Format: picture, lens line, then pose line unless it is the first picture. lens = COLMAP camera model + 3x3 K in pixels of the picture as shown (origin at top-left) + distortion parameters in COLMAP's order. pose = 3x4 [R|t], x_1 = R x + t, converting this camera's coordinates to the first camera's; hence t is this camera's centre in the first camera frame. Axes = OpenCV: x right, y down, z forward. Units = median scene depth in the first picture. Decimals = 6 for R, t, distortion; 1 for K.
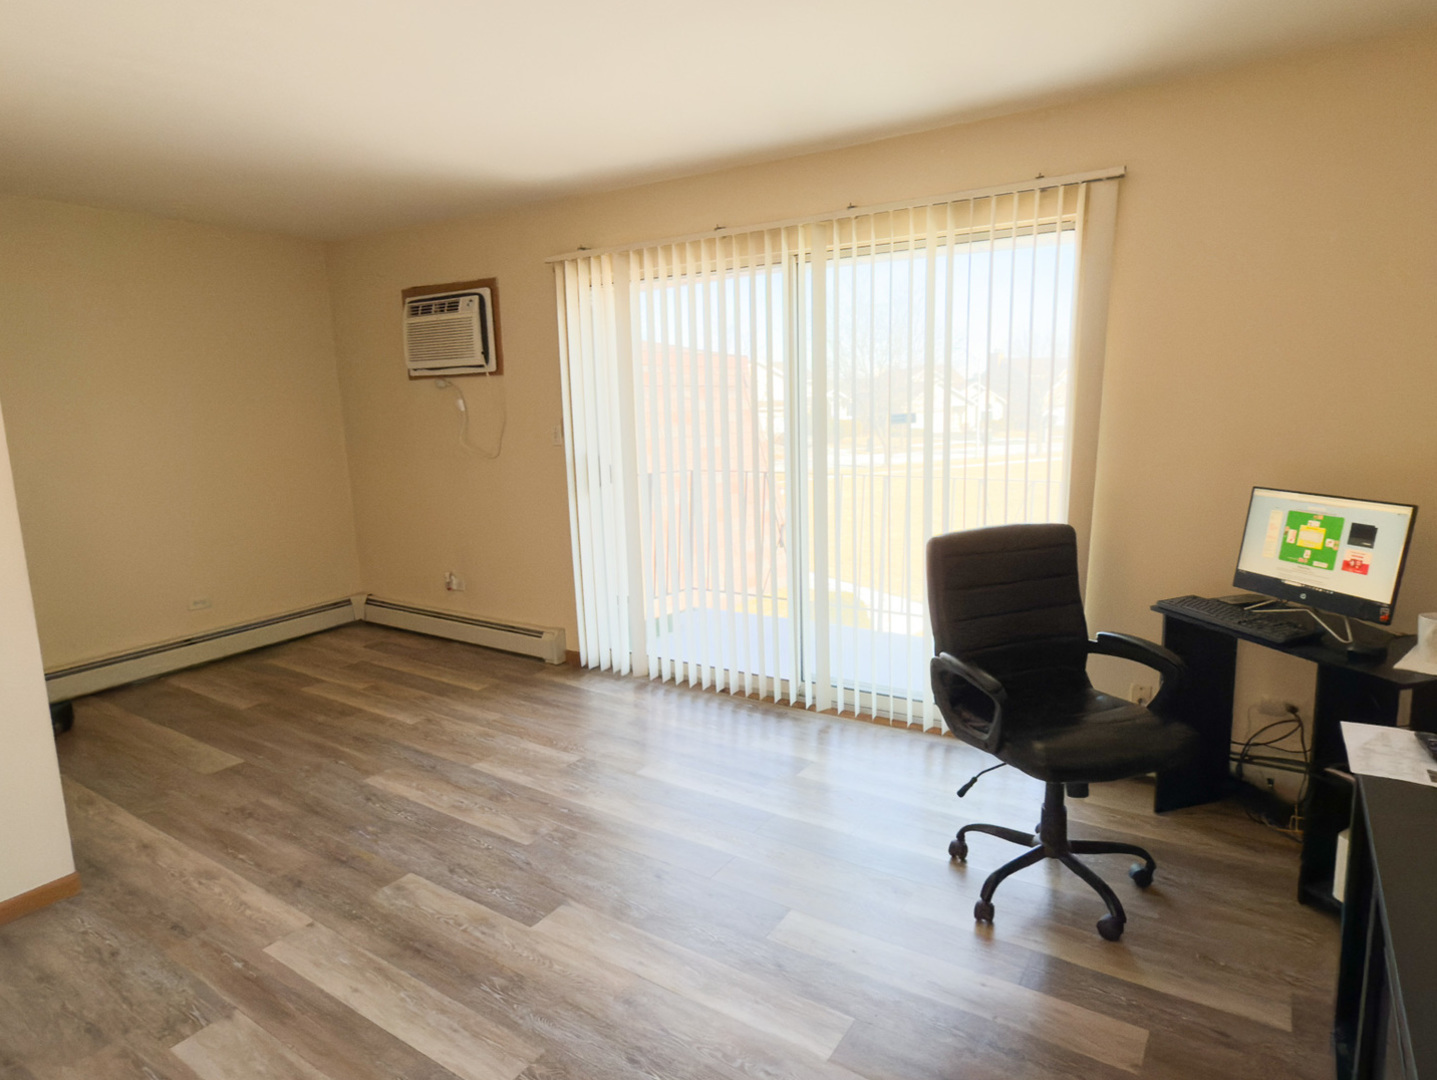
lens RADIAL K [[843.5, 0, 701.7], [0, 843.5, 526.6], [0, 0, 1]] dist [0.001243, -0.000897]
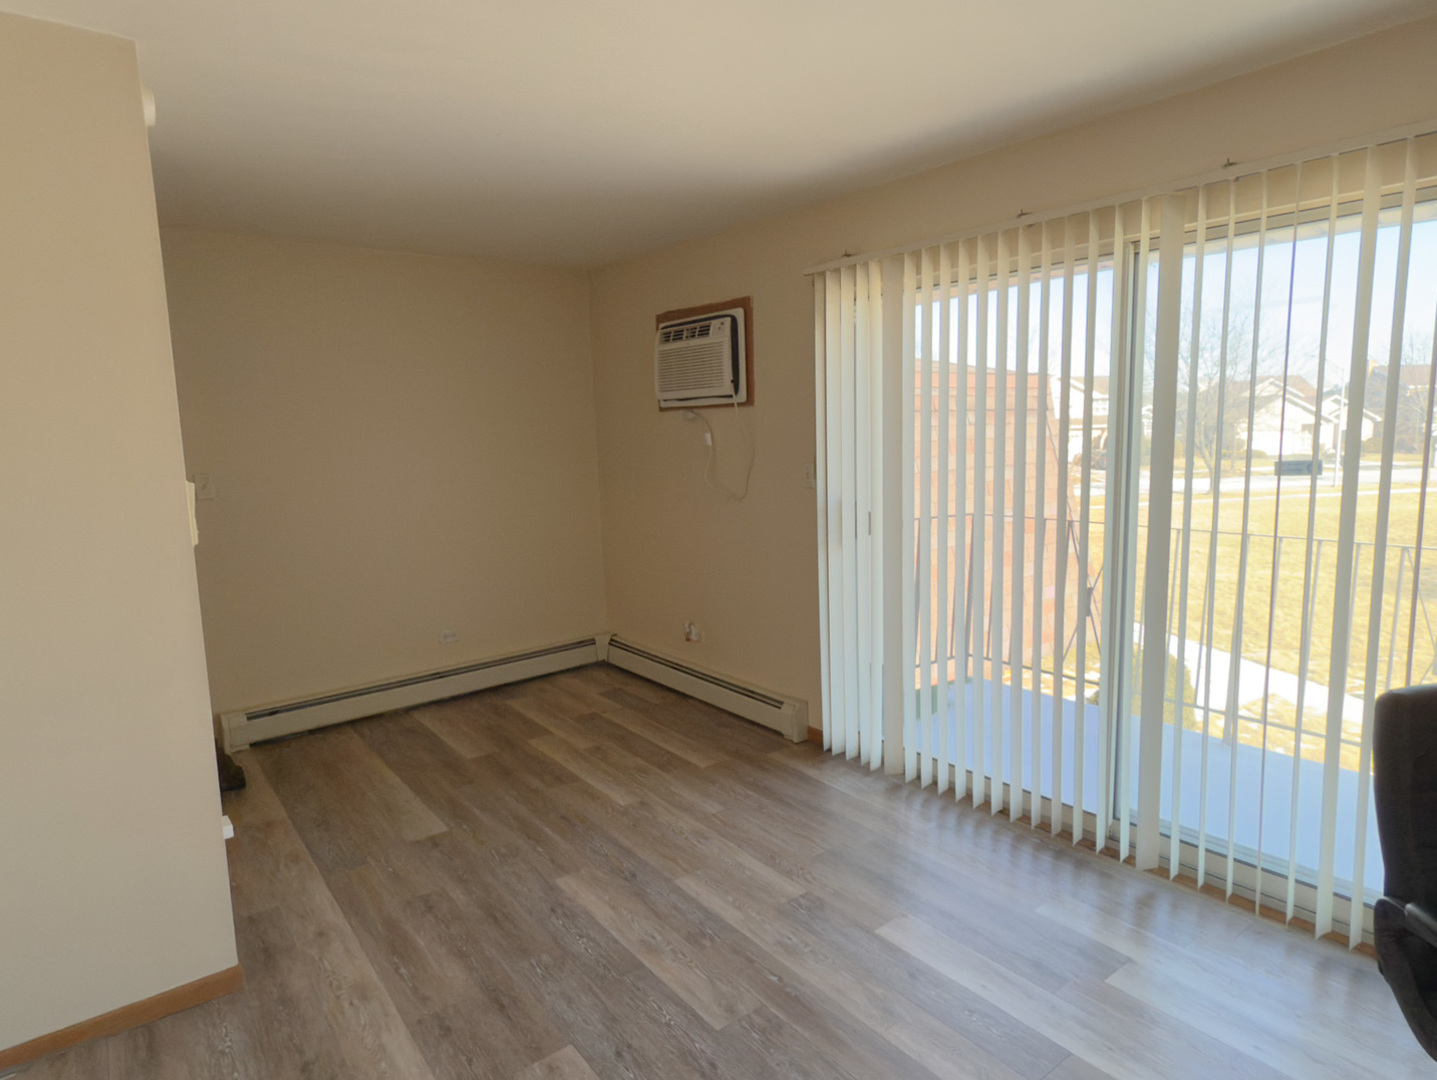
lens RADIAL K [[831.9, 0, 704.3], [0, 831.9, 543.0], [0, 0, 1]] dist [0.014331, -0.004045]
pose [[0.945722, 0.045254, -0.321809, 0.003576], [-0.045672, 0.998937, 0.006255, -0.046319], [0.321750, 0.008783, 0.946784, 0.186754]]
